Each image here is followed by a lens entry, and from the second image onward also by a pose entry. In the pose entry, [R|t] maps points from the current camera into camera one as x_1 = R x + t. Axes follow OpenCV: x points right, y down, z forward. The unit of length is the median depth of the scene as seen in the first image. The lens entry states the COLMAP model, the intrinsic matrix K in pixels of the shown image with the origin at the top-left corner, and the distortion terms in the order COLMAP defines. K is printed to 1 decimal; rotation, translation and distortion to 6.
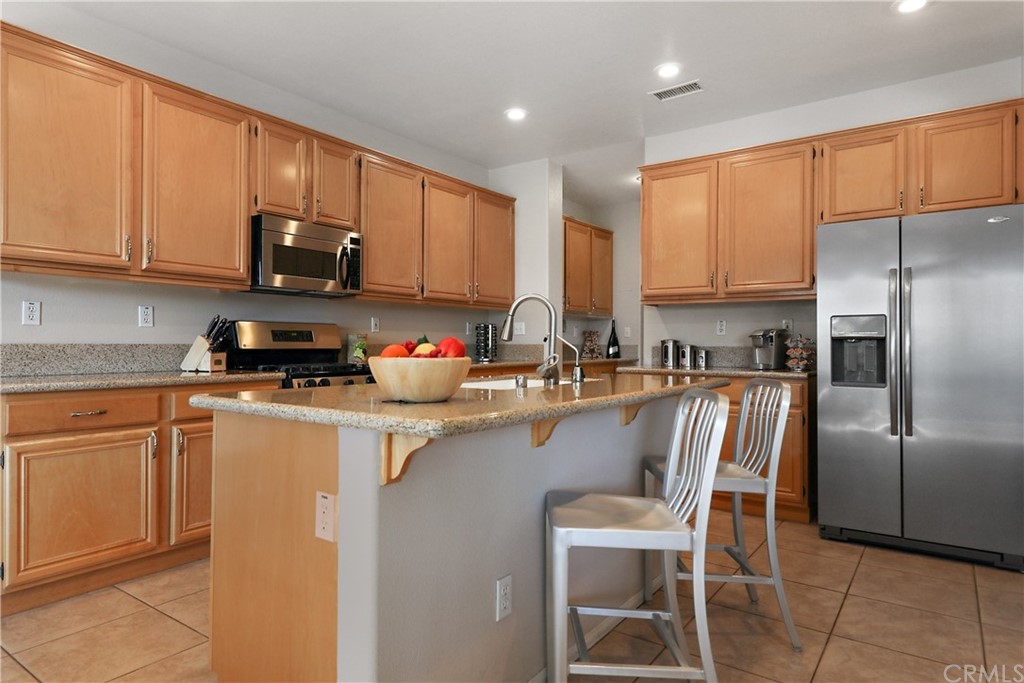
lens RADIAL K [[615.5, 0, 514.1], [0, 615.5, 327.6], [0, 0, 1]] dist [0.002227, -0.001808]
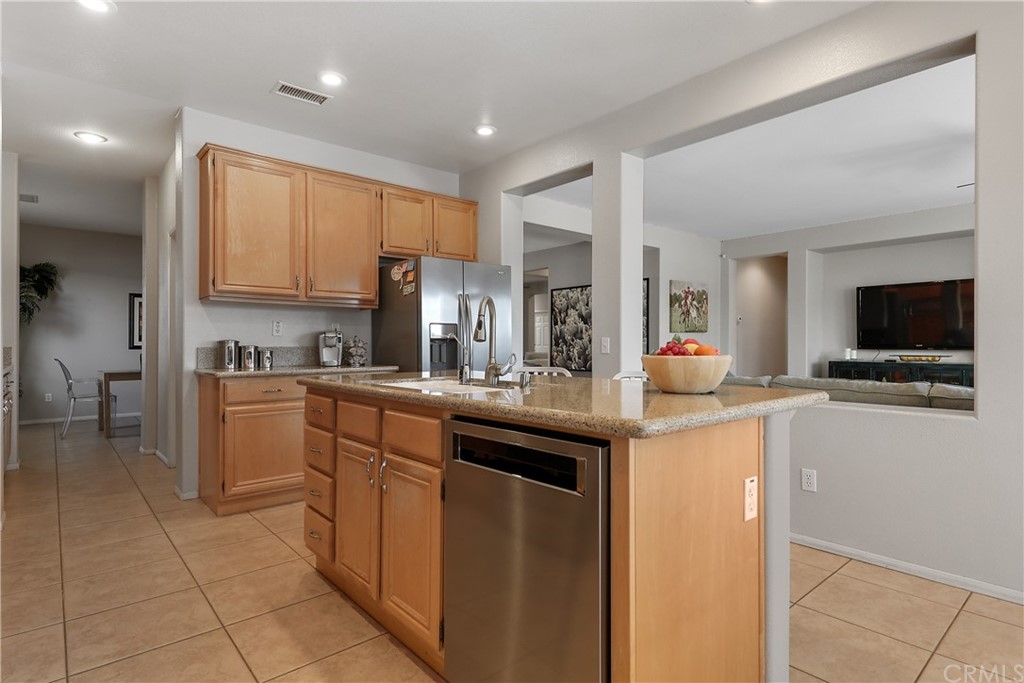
lens RADIAL K [[527.2, 0, 509.0], [0, 527.2, 333.2], [0, 0, 1]] dist [-0.003734, -0.000489]
pose [[0.224203, 0.017024, 0.974394, -0.571015], [-0.021395, 0.999692, -0.012543, 0.013811], [-0.974308, -0.018035, 0.224499, 0.540567]]
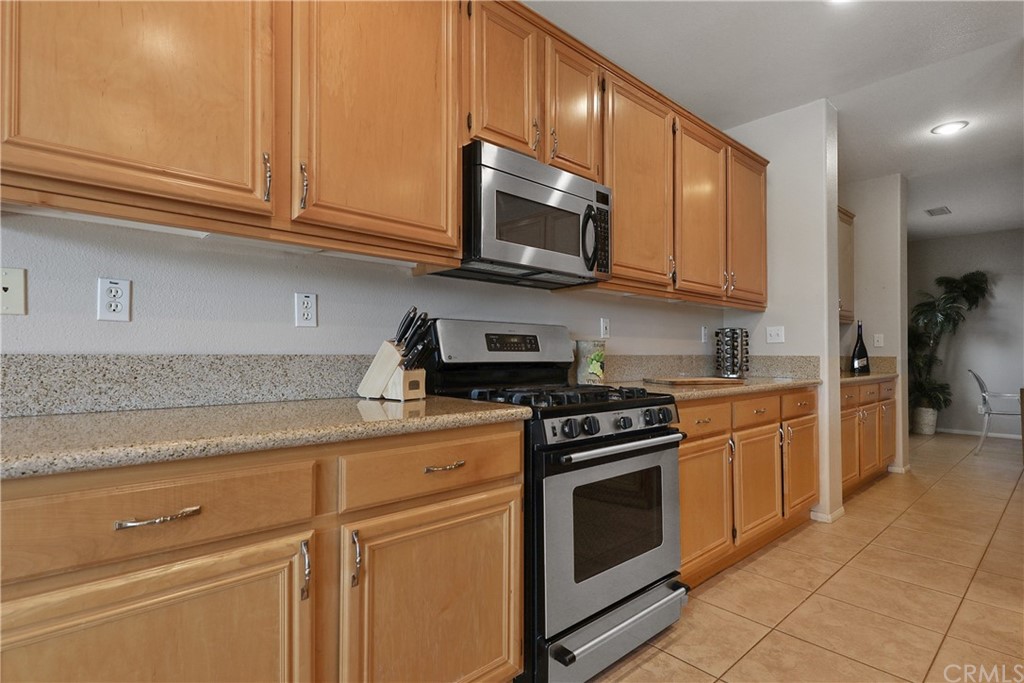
lens RADIAL K [[498.6, 0, 511.7], [0, 498.6, 344.7], [0, 0, 1]] dist [0.001658, -0.000189]
pose [[0.979963, 0.001368, -0.199177, -0.290002], [0.000687, 0.999947, 0.010245, 0.011554], [0.199180, -0.010176, 0.979910, 0.540163]]
